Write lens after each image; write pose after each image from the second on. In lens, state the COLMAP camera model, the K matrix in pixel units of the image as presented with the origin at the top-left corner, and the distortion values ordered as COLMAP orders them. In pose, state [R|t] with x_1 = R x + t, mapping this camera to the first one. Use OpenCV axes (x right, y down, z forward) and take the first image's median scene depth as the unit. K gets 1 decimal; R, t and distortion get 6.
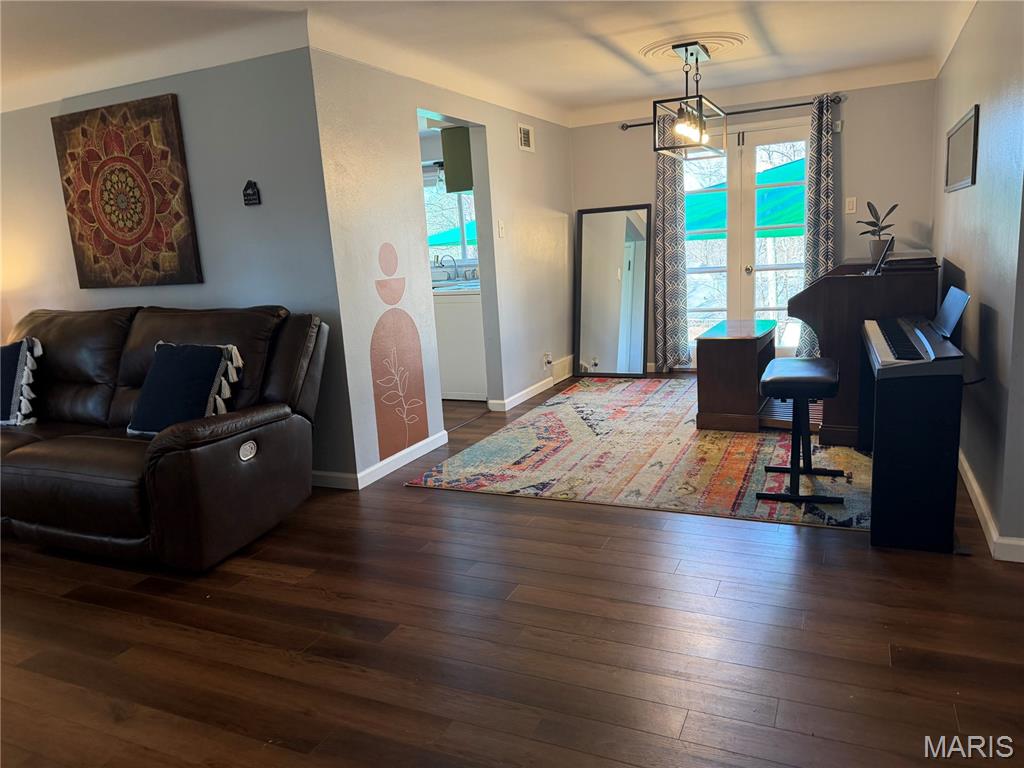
lens RADIAL K [[717.8, 0, 512.0], [0, 717.8, 384.0], [0, 0, 1]] dist [0.109385, -0.188331]
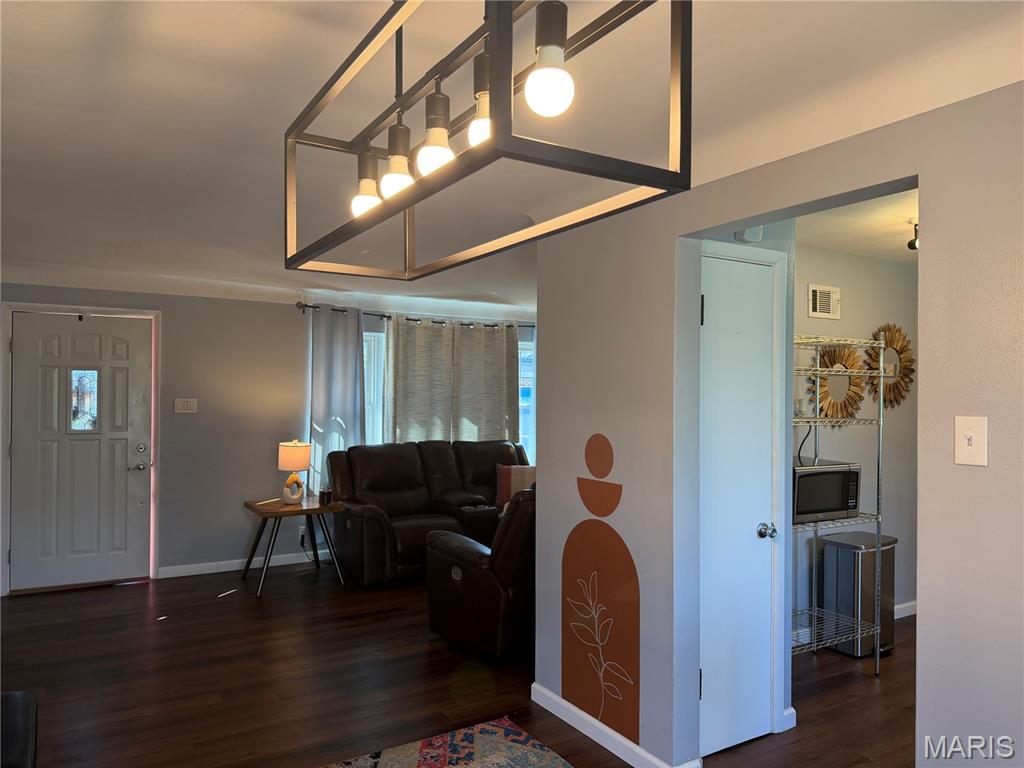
lens RADIAL K [[717.8, 0, 512.0], [0, 717.8, 384.0], [0, 0, 1]] dist [0.109385, -0.188331]
pose [[-0.545284, 0.044028, -0.837094, 0.484620], [-0.139535, 0.979920, 0.142433, -0.324452], [0.826556, 0.194470, -0.528191, 1.240666]]
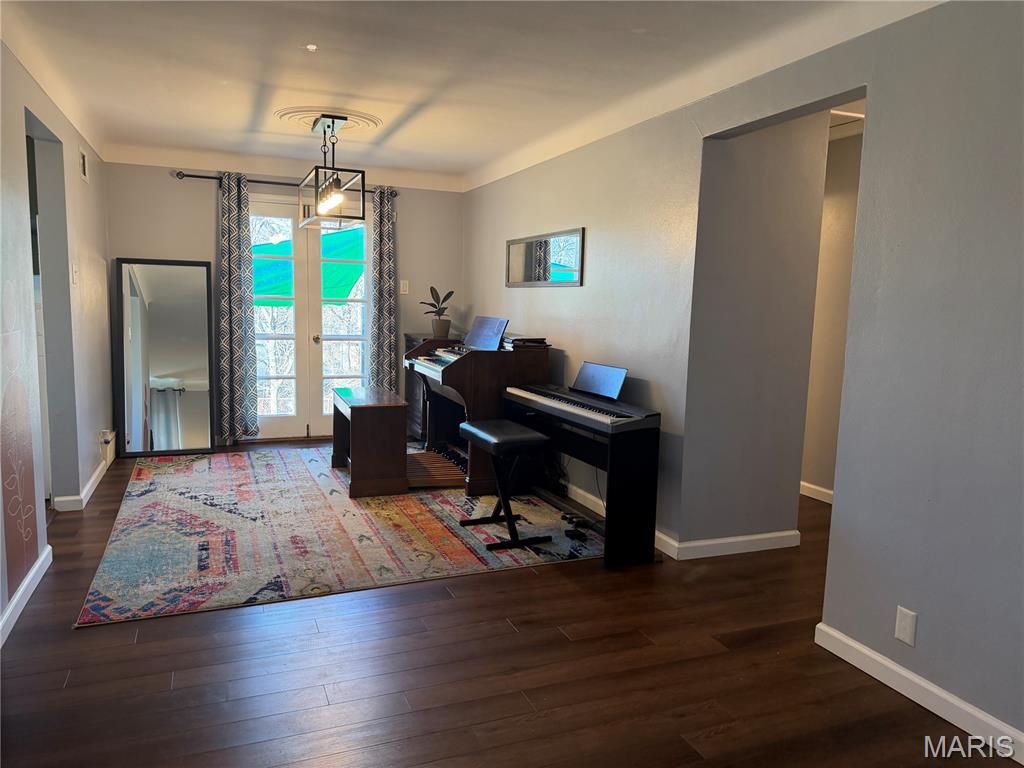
lens RADIAL K [[717.8, 0, 512.0], [0, 717.8, 384.0], [0, 0, 1]] dist [0.109385, -0.188331]
pose [[0.670989, -0.006509, 0.741439, -0.347441], [0.073344, 0.995640, -0.057634, -0.021047], [-0.737831, 0.093052, 0.668541, 0.174578]]
